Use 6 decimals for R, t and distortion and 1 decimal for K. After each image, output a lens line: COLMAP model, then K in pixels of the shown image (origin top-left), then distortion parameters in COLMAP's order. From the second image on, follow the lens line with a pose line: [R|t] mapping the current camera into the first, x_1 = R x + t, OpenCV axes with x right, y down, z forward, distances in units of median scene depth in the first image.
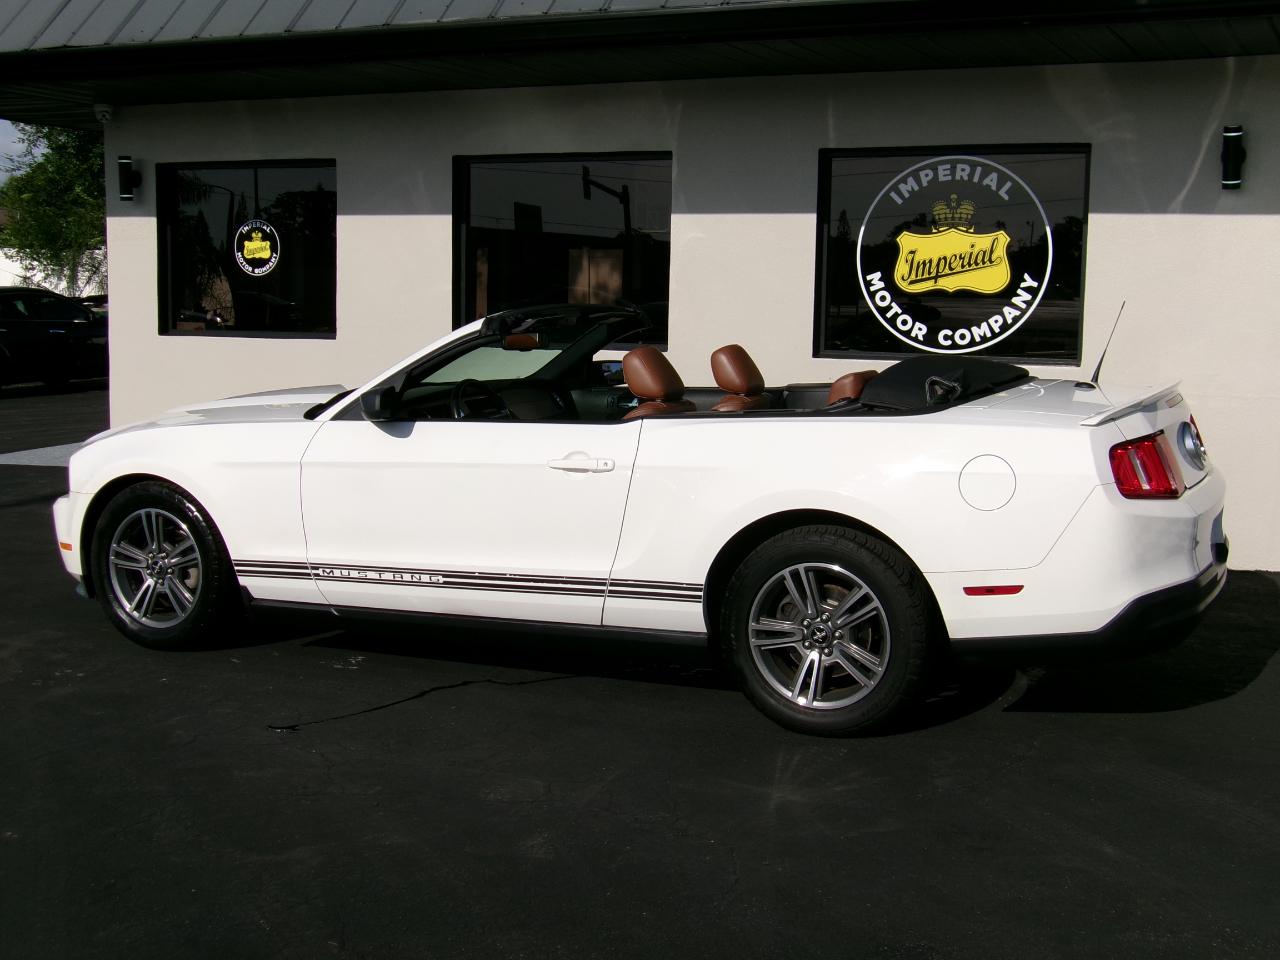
lens RADIAL K [[1567.5, 0, 644.6], [0, 1567.5, 500.2], [0, 0, 1]] dist [-0.010421, 0.000000]
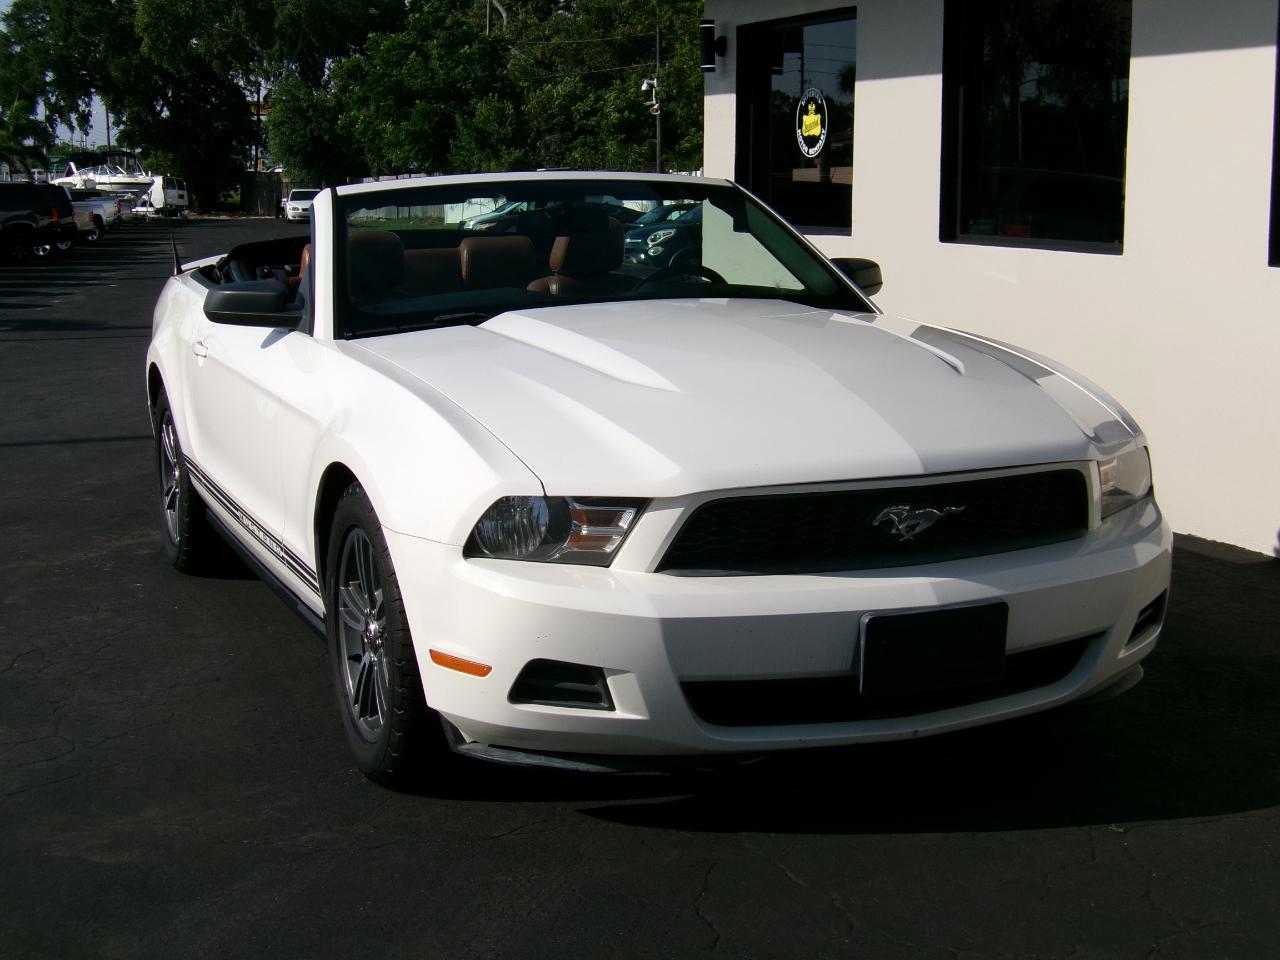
lens RADIAL K [[1974.7, 0, 637.4], [0, 1974.7, 496.1], [0, 0, 1]] dist [-0.121545, 0.000000]
pose [[0.717143, 0.097205, -0.690114, 0.492870], [-0.087773, 0.994938, 0.048930, -0.014353], [0.691377, 0.025484, 0.722045, 0.260913]]
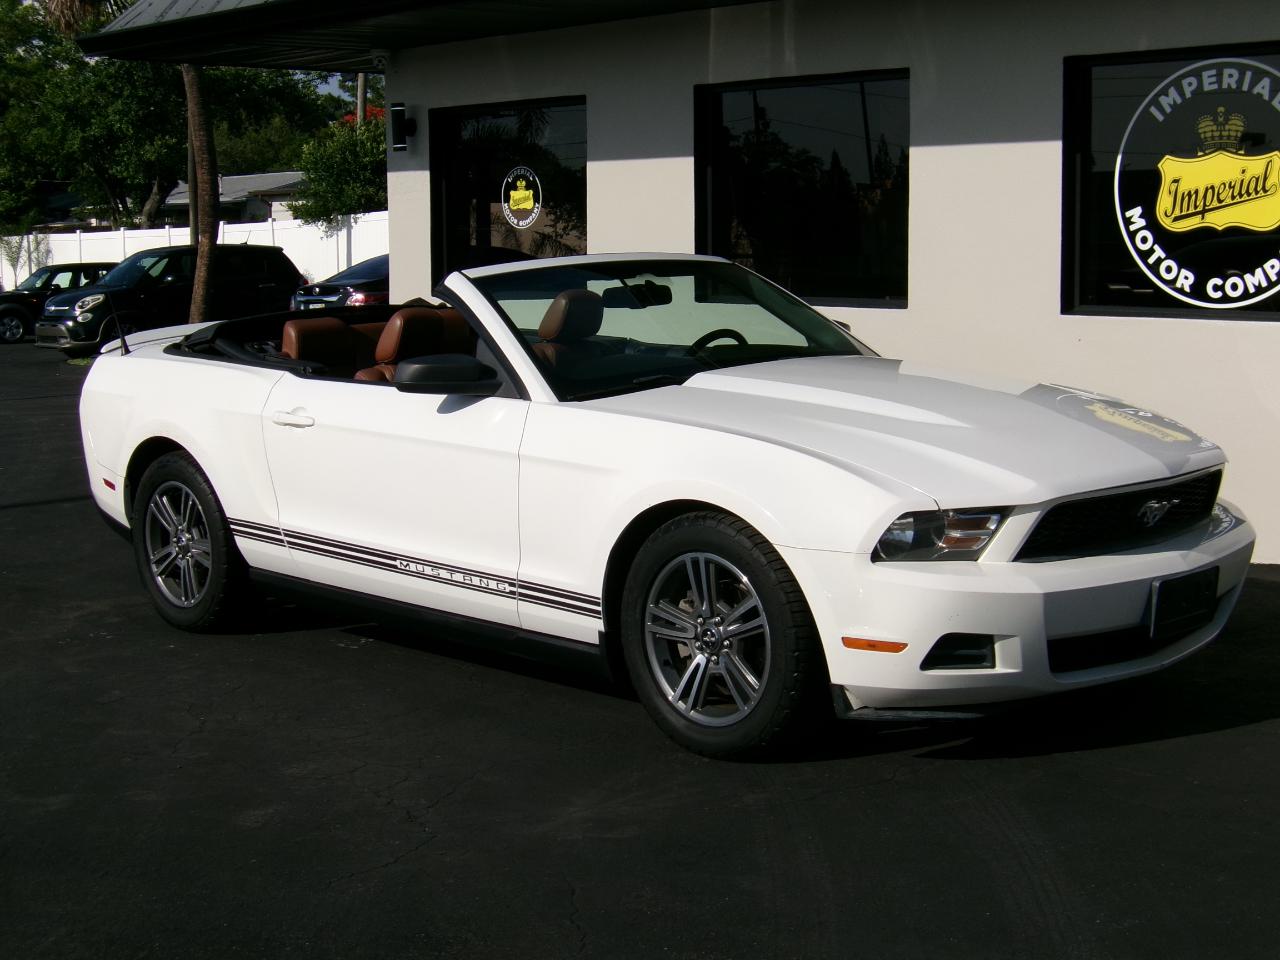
lens RADIAL K [[1974.7, 0, 637.6], [0, 1974.7, 516.3], [0, 0, 1]] dist [-0.121545, 0.000000]
pose [[0.923579, 0.029797, -0.382248, 0.303555], [-0.027797, 0.999556, 0.010754, 0.008333], [0.382399, 0.000693, 0.923997, -0.015508]]
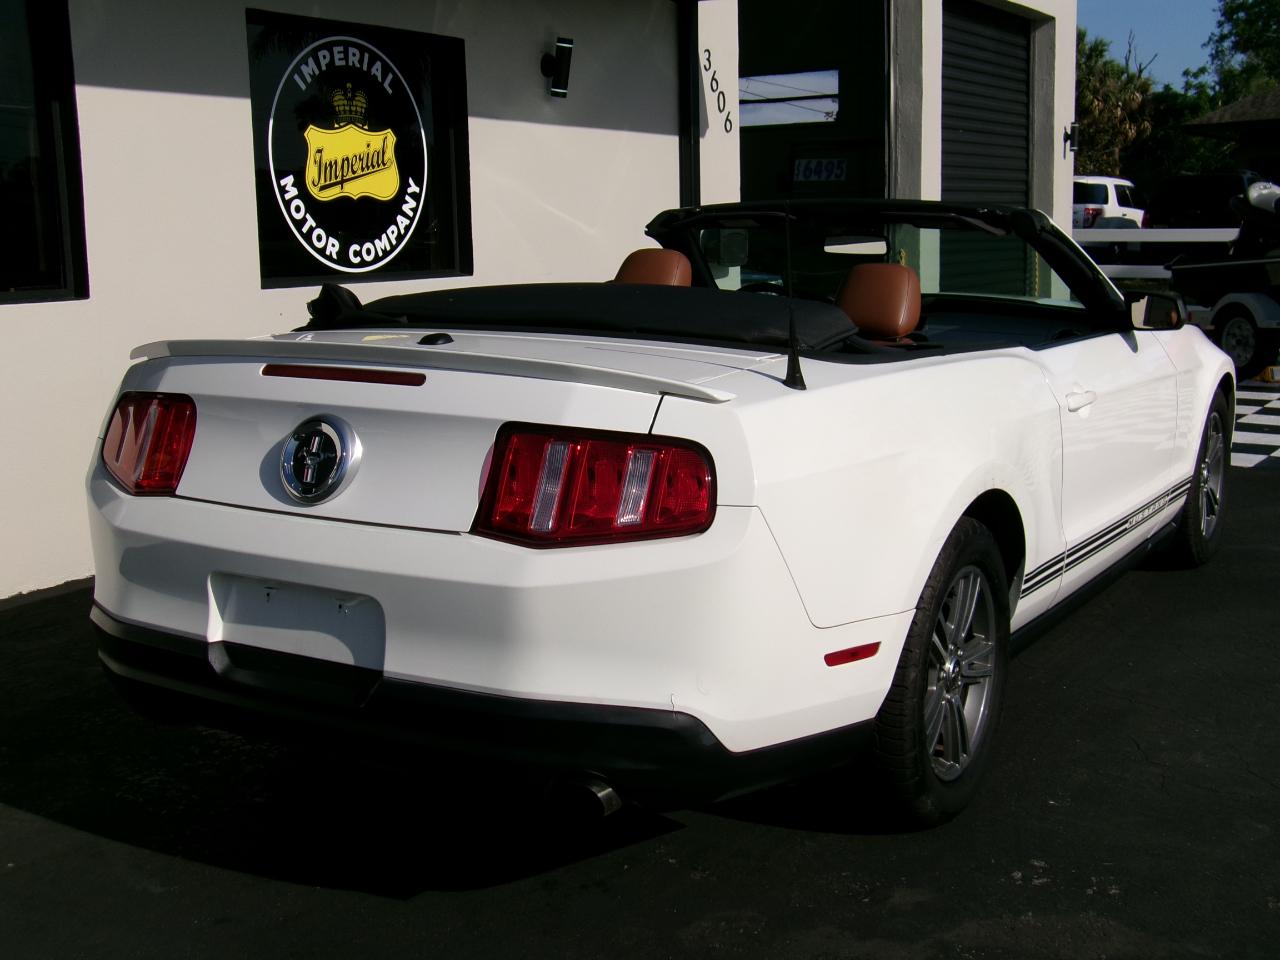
lens RADIAL K [[1567.5, 0, 646.6], [0, 1567.5, 482.1], [0, 0, 1]] dist [-0.010421, 0.000000]
pose [[0.121459, -0.178279, 0.976455, -0.640749], [0.157274, 0.974768, 0.158408, -0.093222], [-0.980057, 0.134331, 0.146433, 0.741666]]
